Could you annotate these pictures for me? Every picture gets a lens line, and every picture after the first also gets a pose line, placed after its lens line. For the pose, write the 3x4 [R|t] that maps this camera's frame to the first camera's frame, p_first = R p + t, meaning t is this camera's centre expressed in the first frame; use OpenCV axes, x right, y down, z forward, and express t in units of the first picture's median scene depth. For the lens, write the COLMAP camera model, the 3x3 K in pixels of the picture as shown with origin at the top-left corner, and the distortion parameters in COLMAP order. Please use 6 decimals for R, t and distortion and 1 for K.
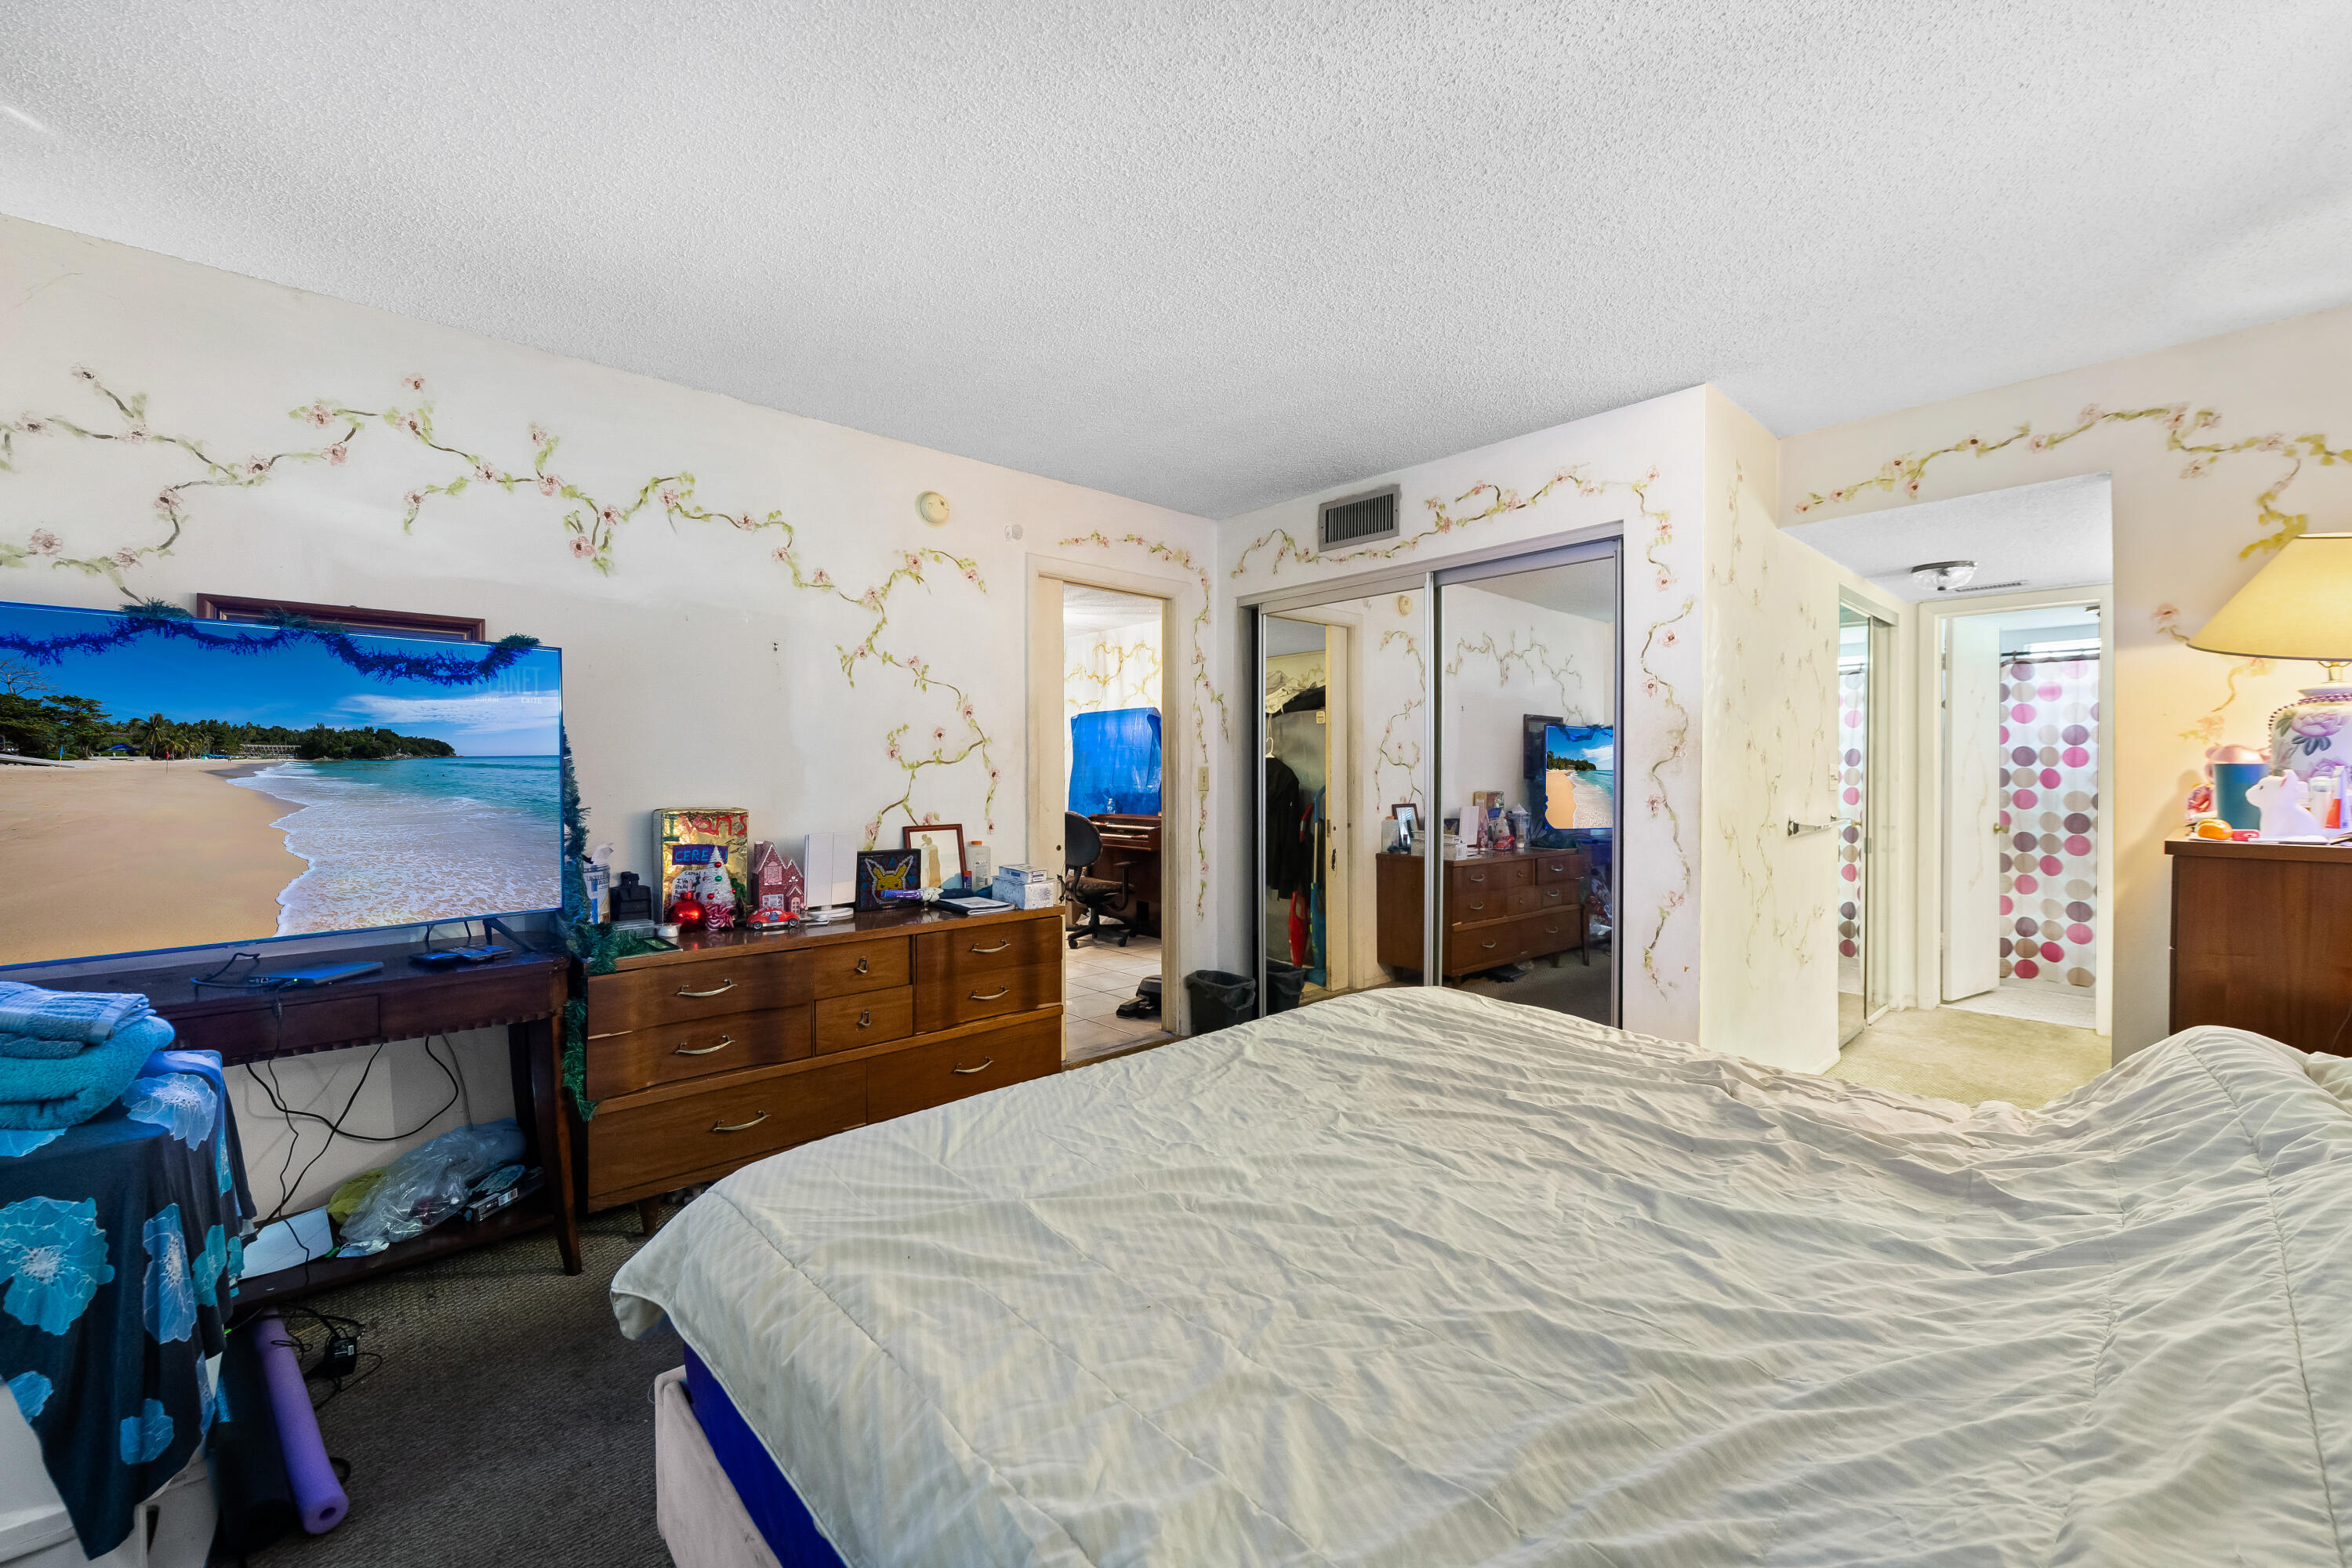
lens RADIAL K [[936.1, 0, 1165.4], [0, 936.1, 784.0], [0, 0, 1]] dist [-0.002131, -0.002417]
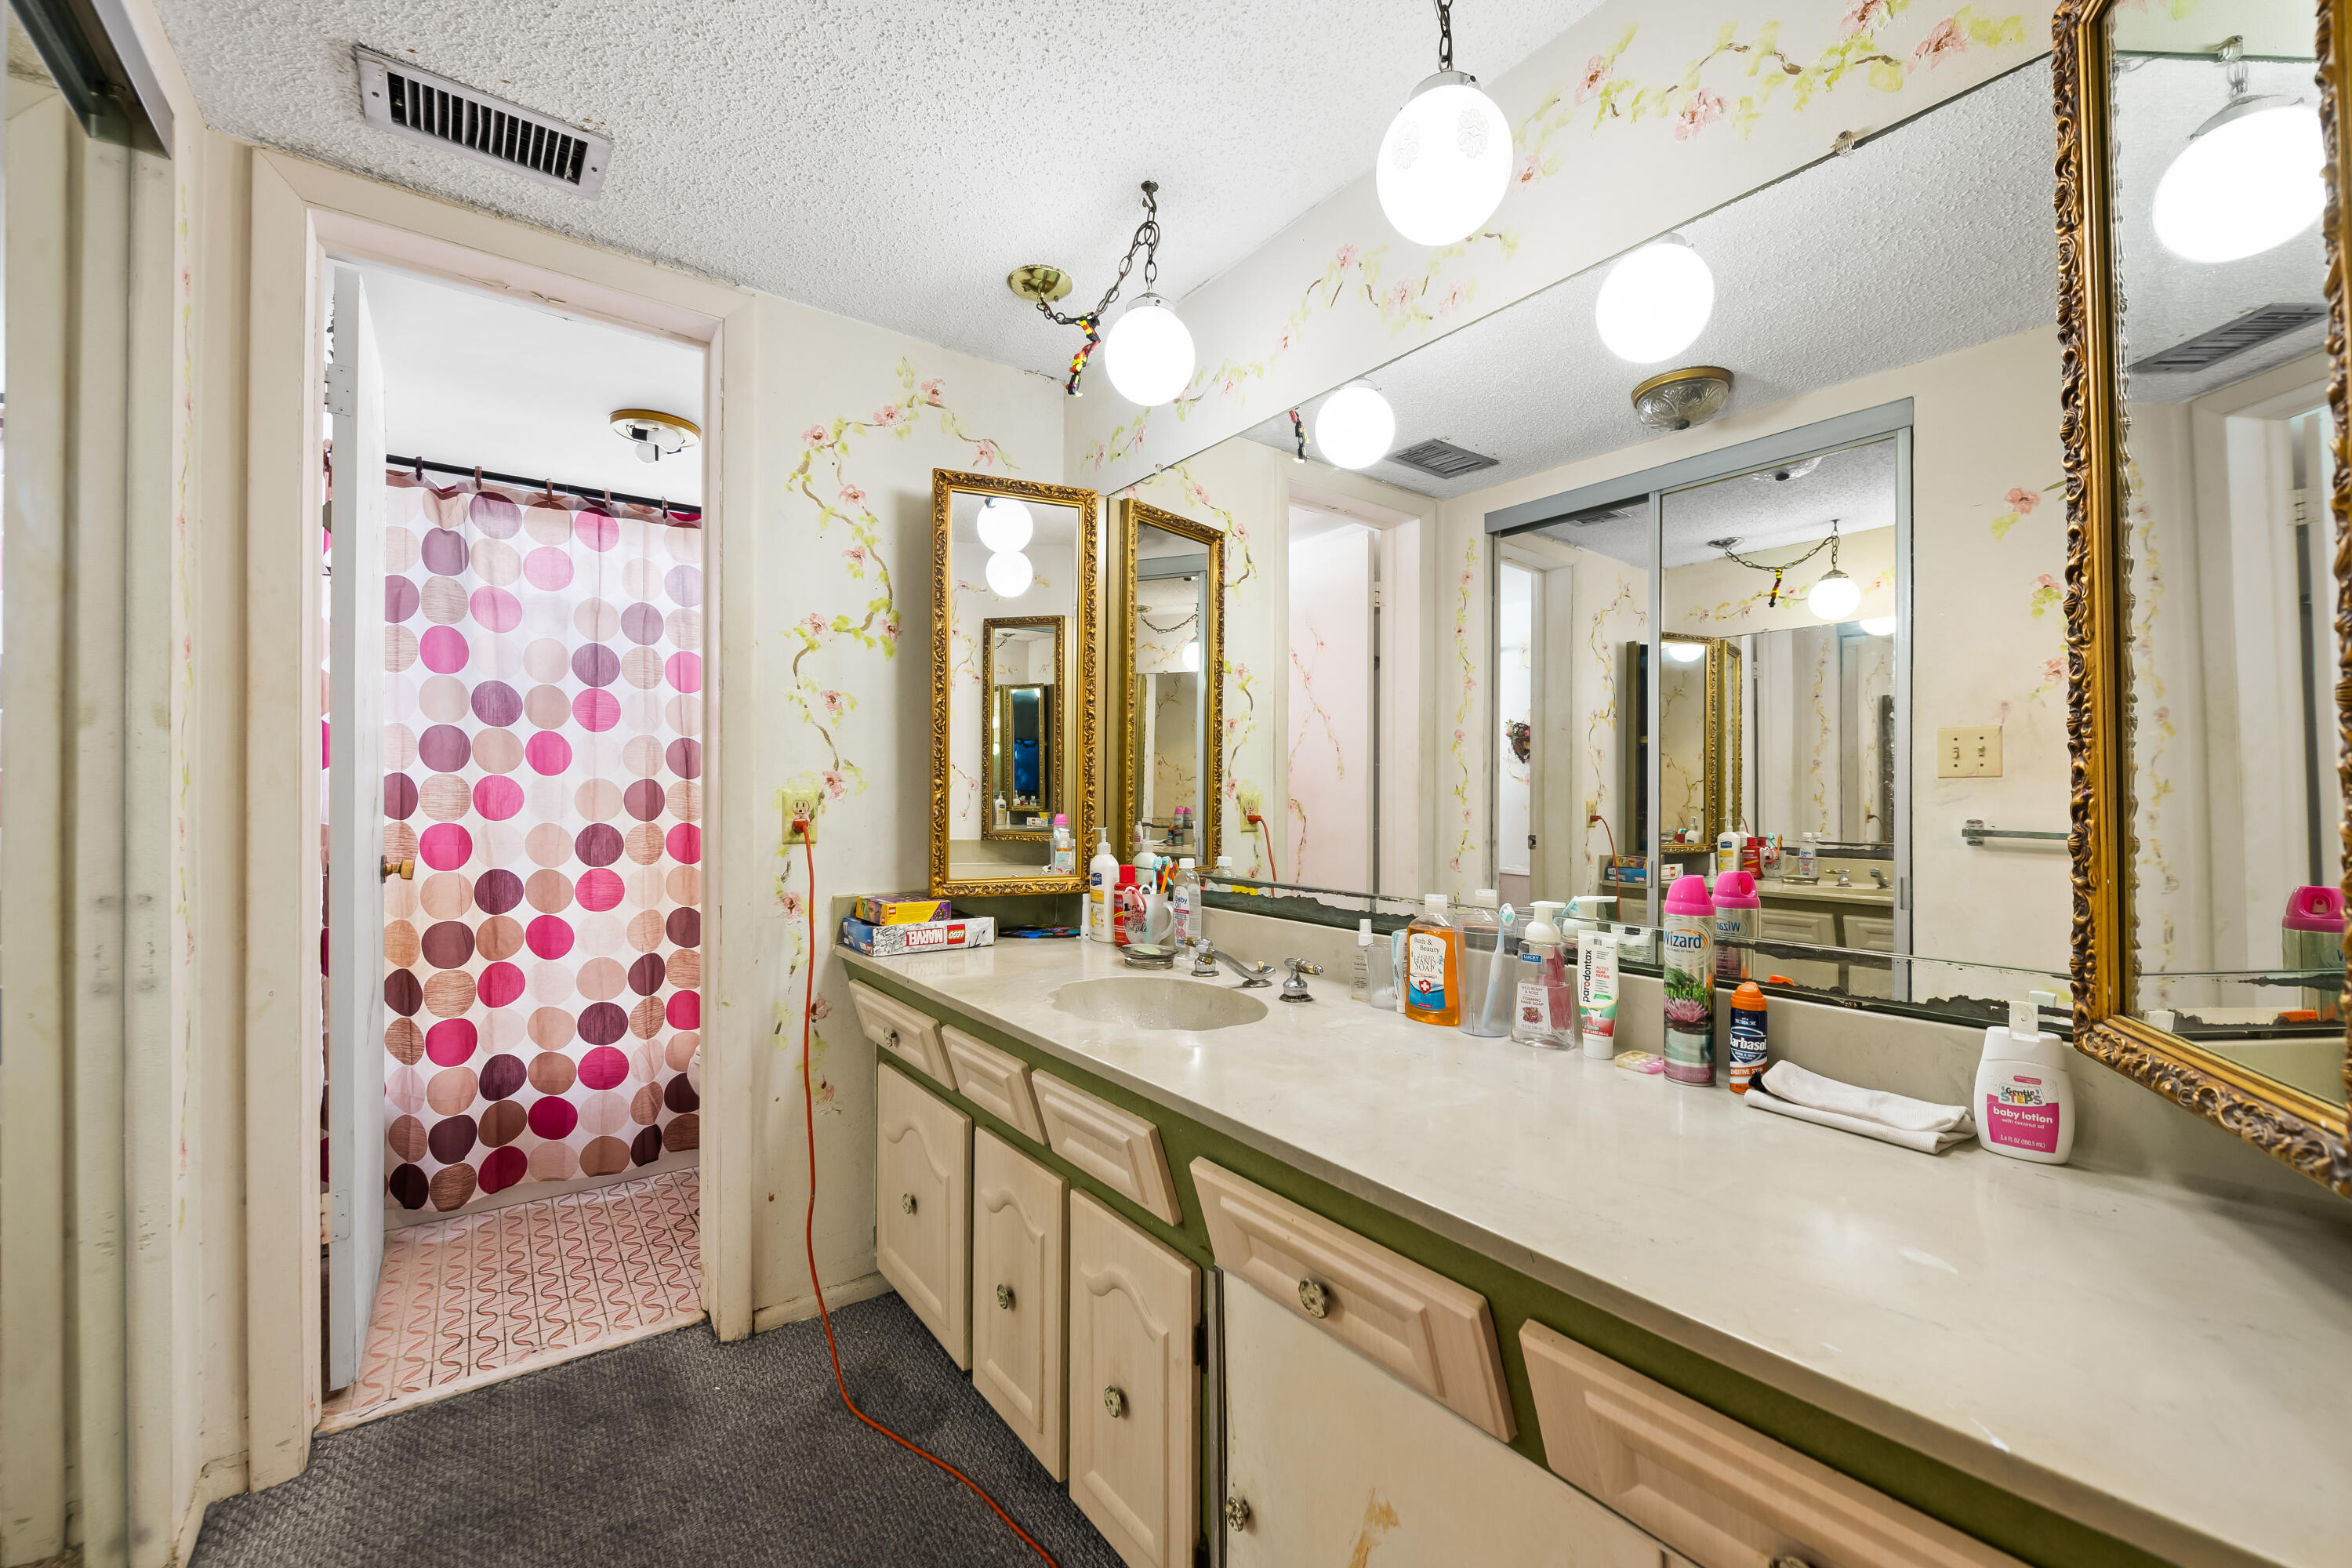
lens RADIAL K [[936.1, 0, 1196.4], [0, 936.1, 793.5], [0, 0, 1]] dist [-0.002131, -0.002417]
pose [[0.083313, 0.006128, 0.996505, 0.497361], [0.005331, 0.999964, -0.006595, 0.019250], [-0.996509, 0.005862, 0.083277, 0.625517]]
